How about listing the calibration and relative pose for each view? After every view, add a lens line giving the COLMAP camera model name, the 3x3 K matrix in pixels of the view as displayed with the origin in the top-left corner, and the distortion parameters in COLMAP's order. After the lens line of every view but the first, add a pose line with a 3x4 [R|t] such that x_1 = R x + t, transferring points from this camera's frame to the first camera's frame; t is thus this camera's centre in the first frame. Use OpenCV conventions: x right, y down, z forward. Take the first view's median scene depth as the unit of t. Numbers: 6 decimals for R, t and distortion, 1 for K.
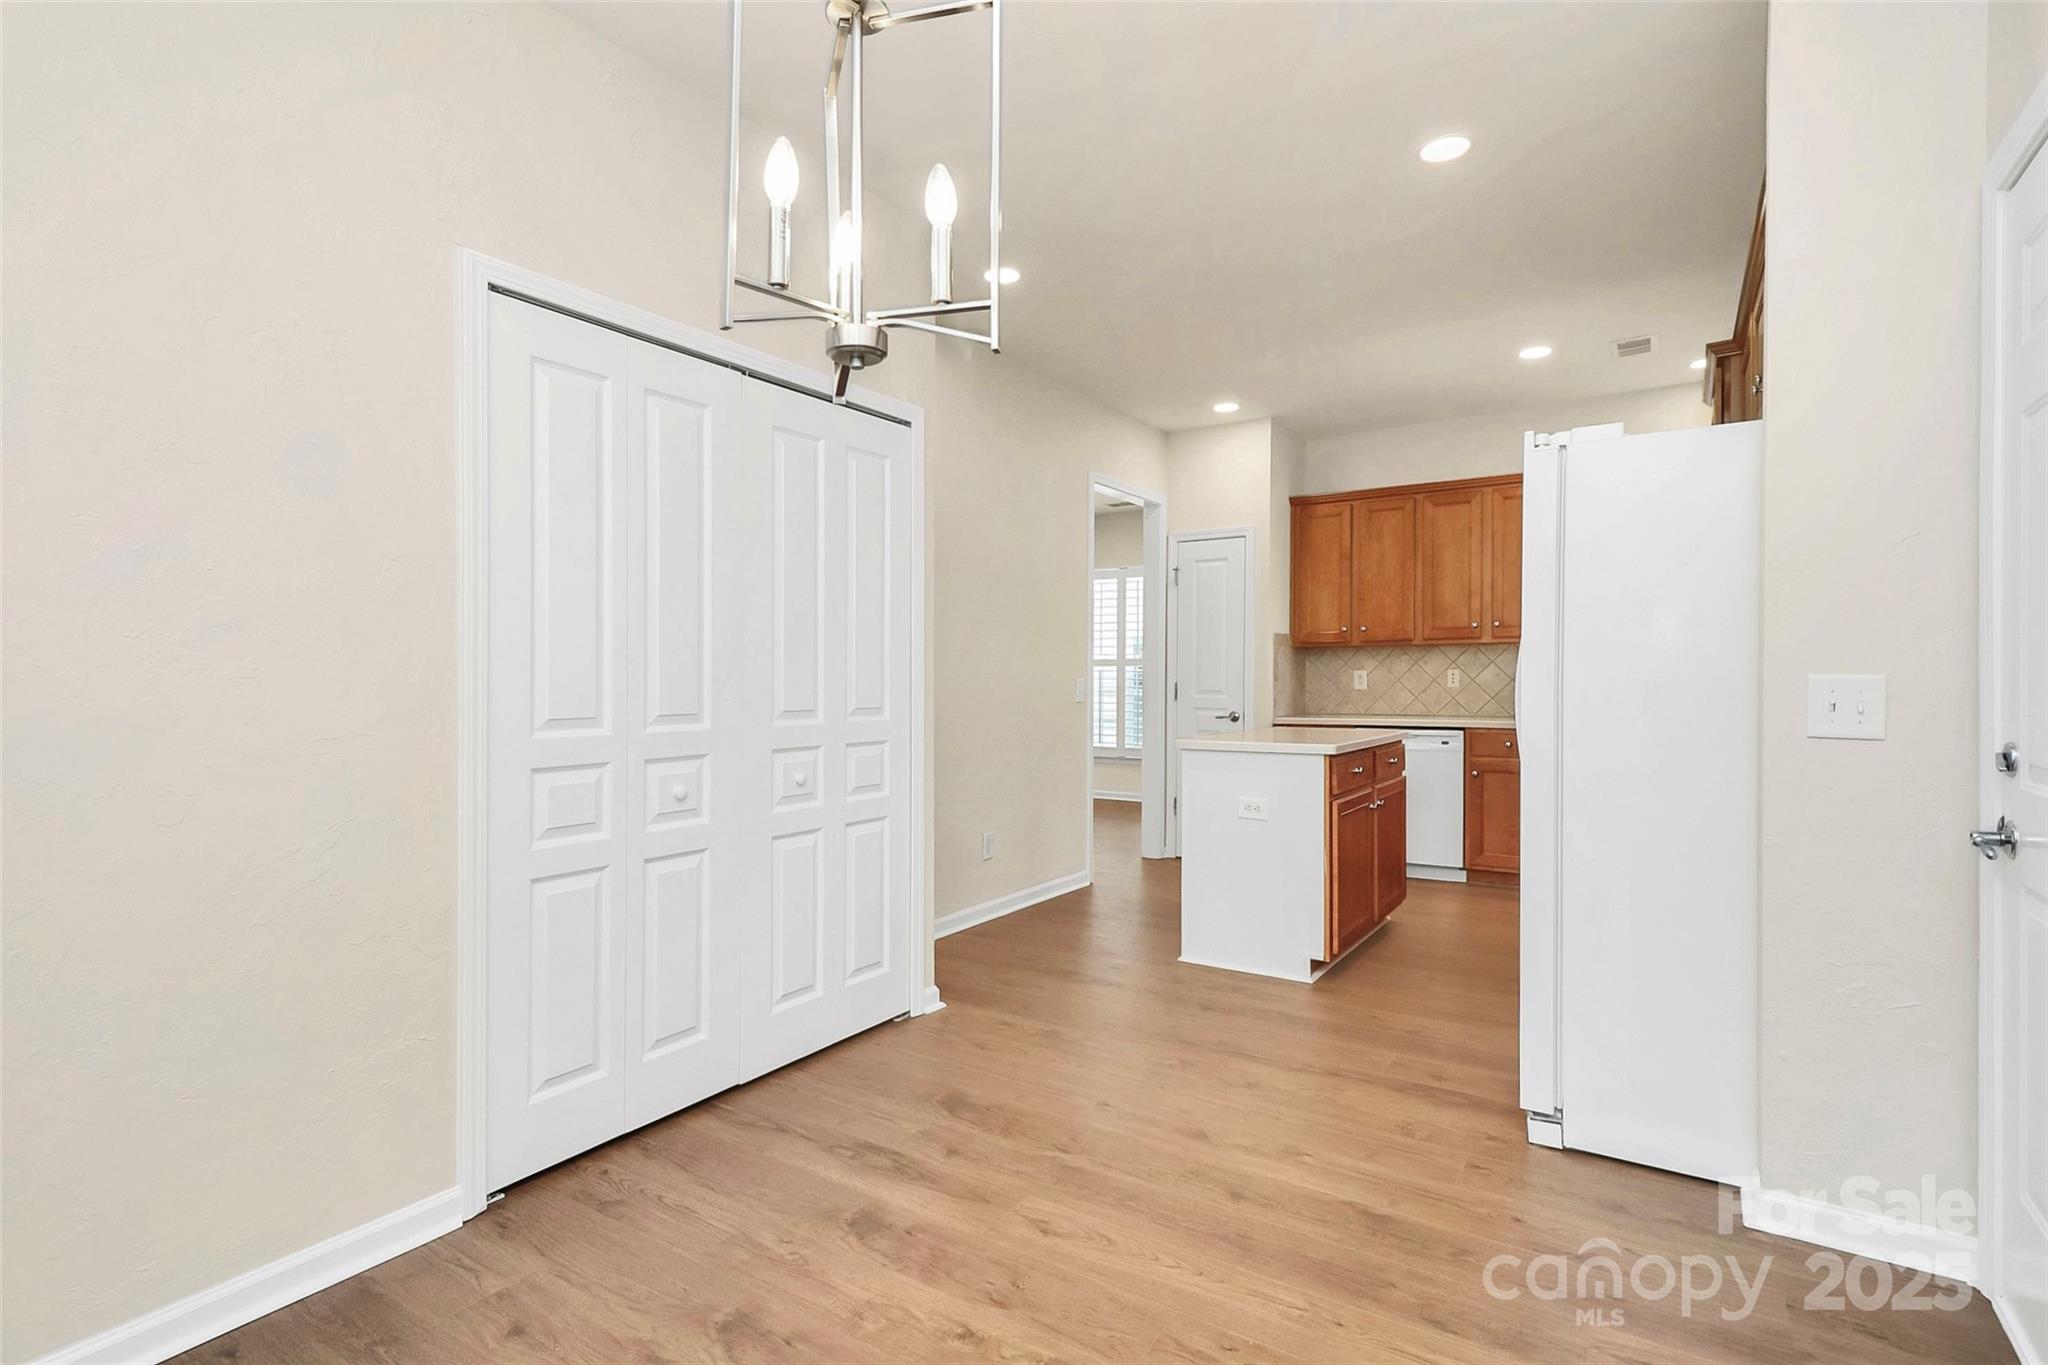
lens RADIAL K [[999.0, 0, 1024.0], [0, 999.0, 682.5], [0, 0, 1]] dist [0.003917, -0.000003]
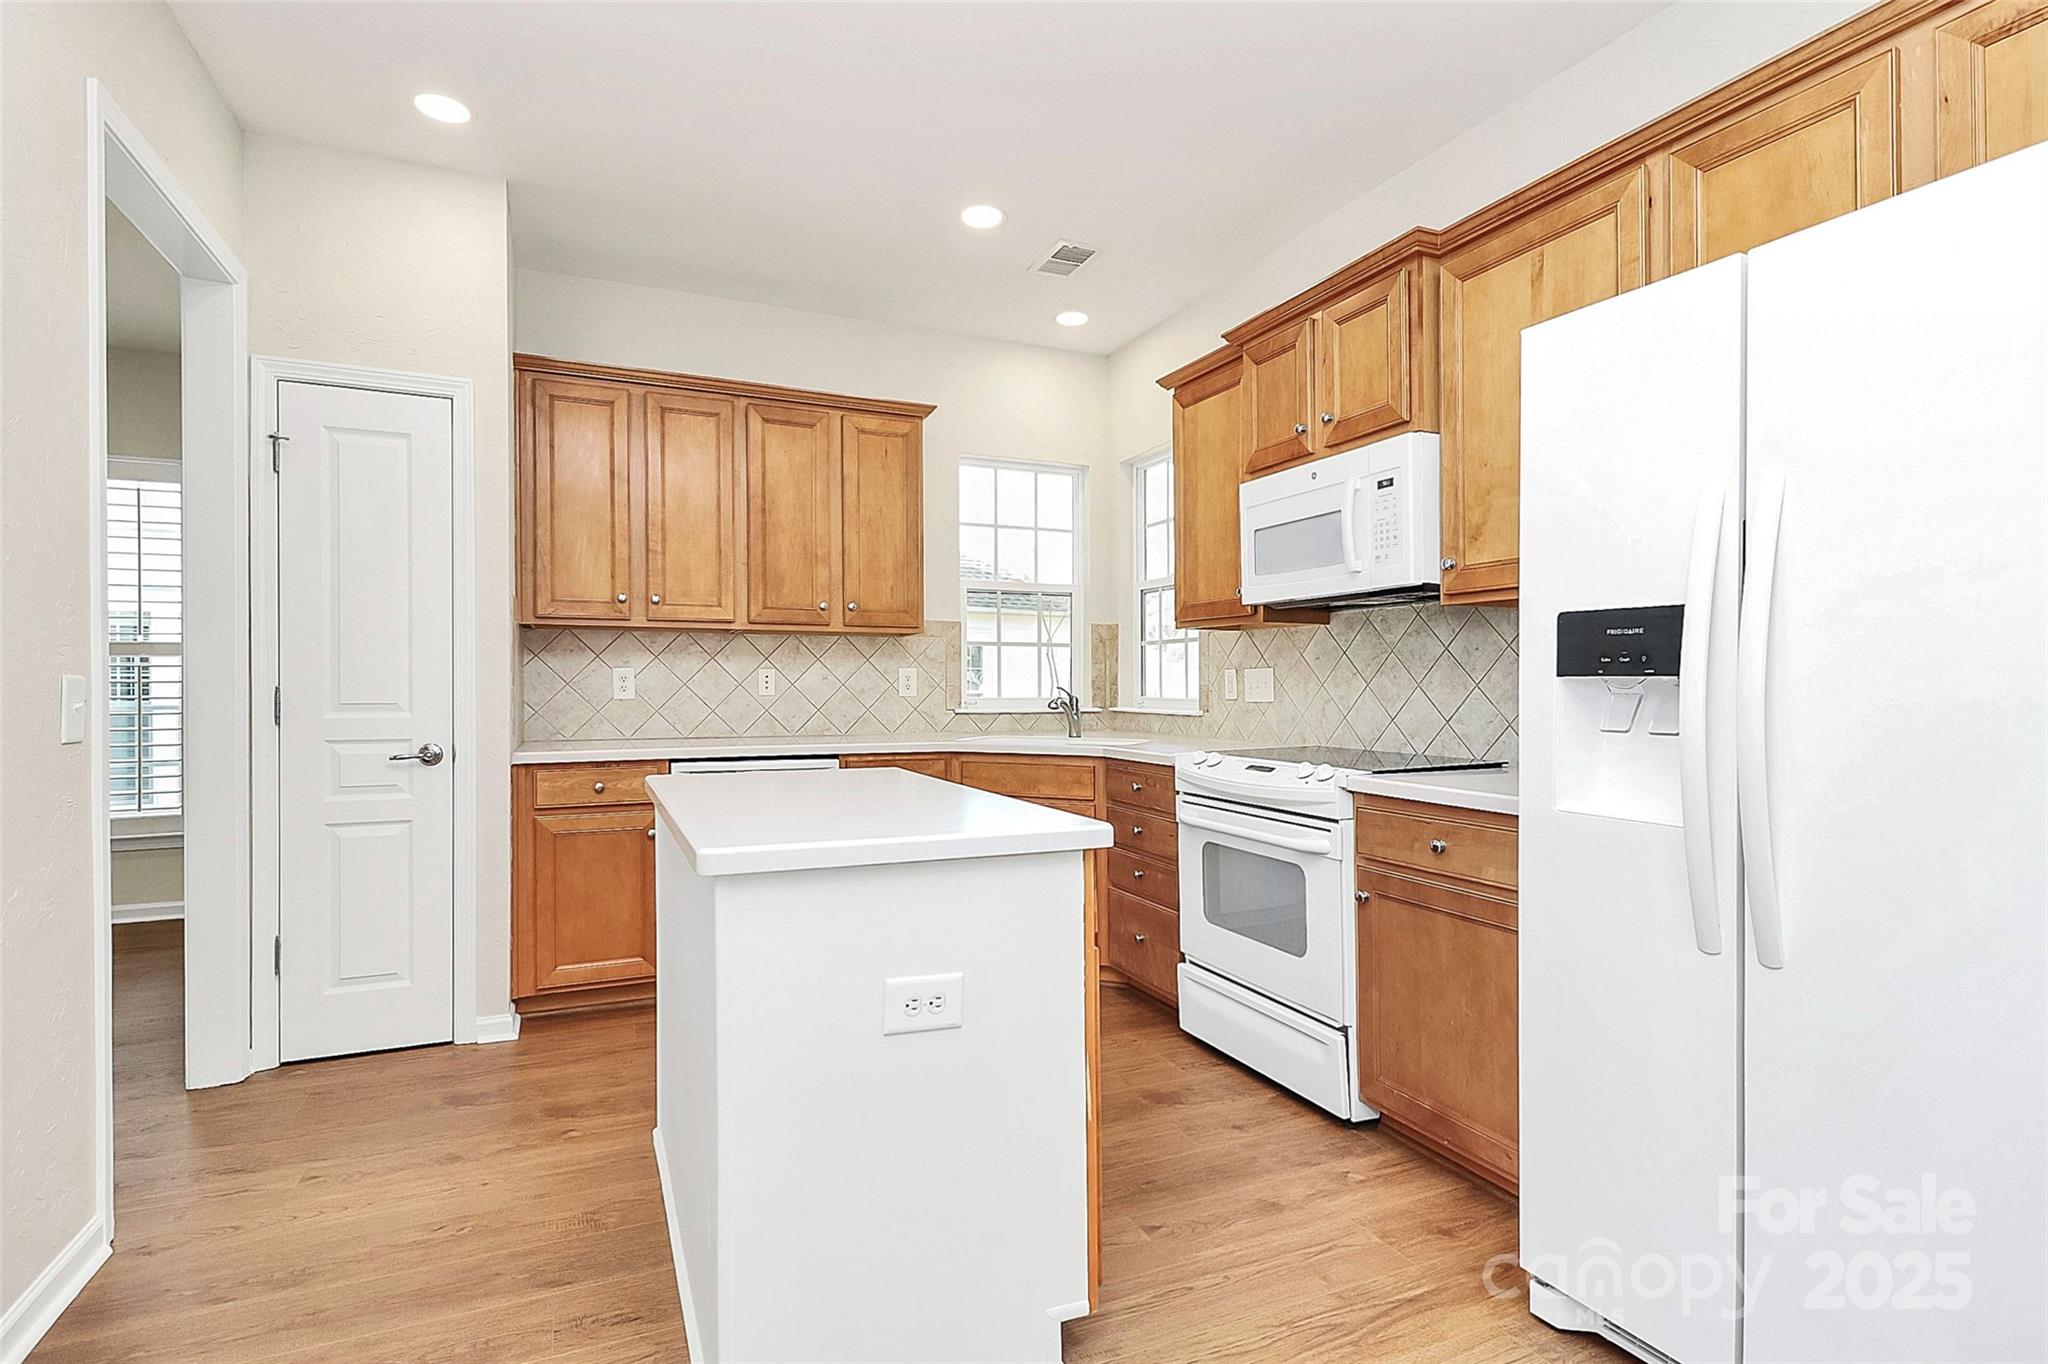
lens RADIAL K [[959.9, 0, 1021.5], [0, 959.9, 698.5], [0, 0, 1]] dist [-0.000015, 0.000010]
pose [[0.526648, -0.004890, 0.850069, -0.040591], [0.003294, 0.999988, 0.003711, 0.005300], [-0.850077, 0.000845, 0.526658, 0.500143]]
